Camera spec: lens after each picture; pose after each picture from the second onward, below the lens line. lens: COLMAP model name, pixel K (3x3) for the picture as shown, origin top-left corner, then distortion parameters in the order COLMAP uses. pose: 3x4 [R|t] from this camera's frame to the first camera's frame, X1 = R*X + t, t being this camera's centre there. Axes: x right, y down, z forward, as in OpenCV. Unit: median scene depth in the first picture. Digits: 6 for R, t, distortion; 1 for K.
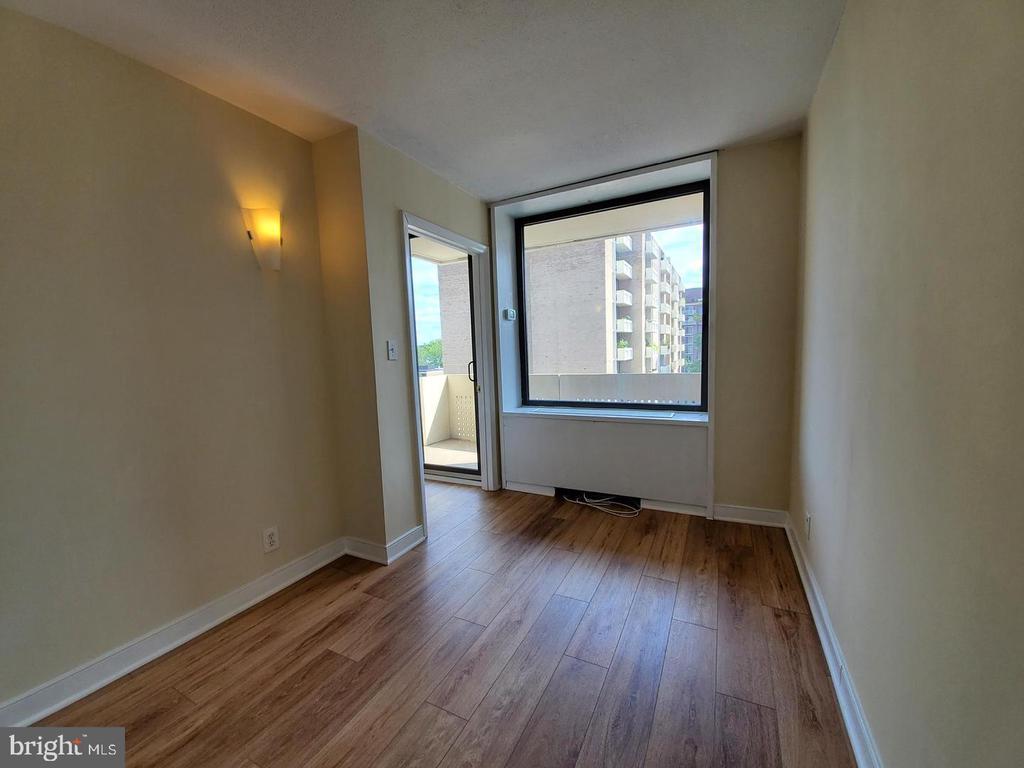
lens RADIAL K [[405.5, 0, 513.2], [0, 405.5, 385.1], [0, 0, 1]] dist [-0.000316, -0.011323]
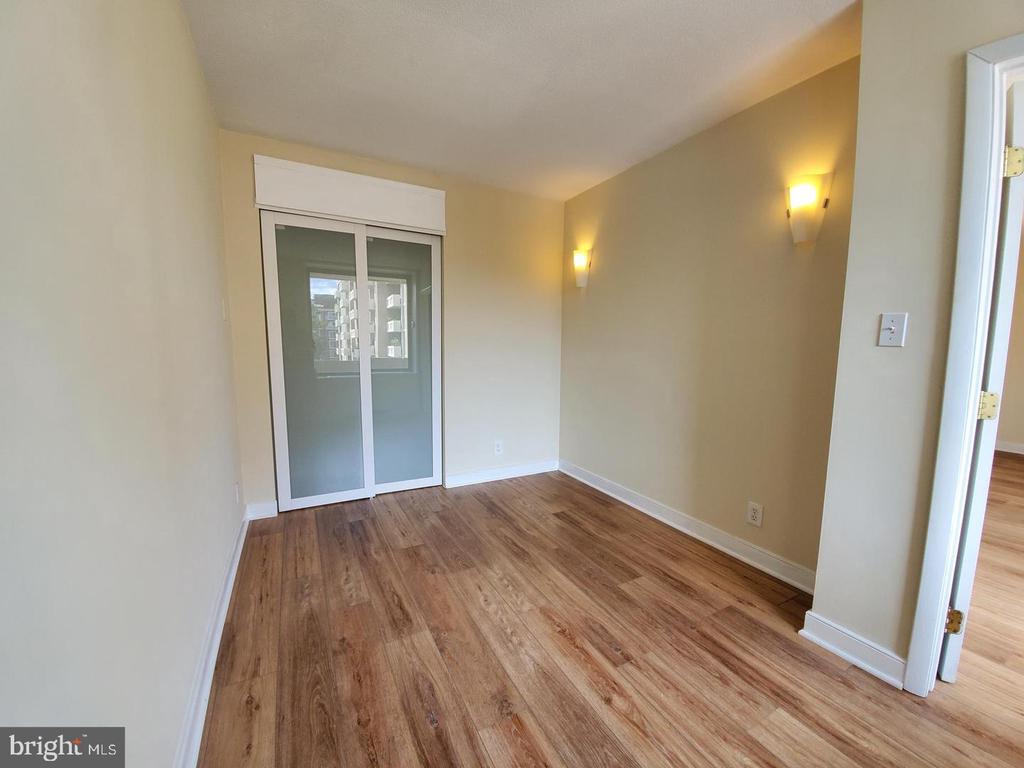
lens RADIAL K [[405.5, 0, 513.9], [0, 405.5, 384.7], [0, 0, 1]] dist [-0.000316, -0.011323]
pose [[-0.572038, 0.109414, -0.812897, 0.673810], [-0.060271, 0.982777, 0.174692, -0.106593], [0.818010, 0.148924, -0.555591, 1.224430]]
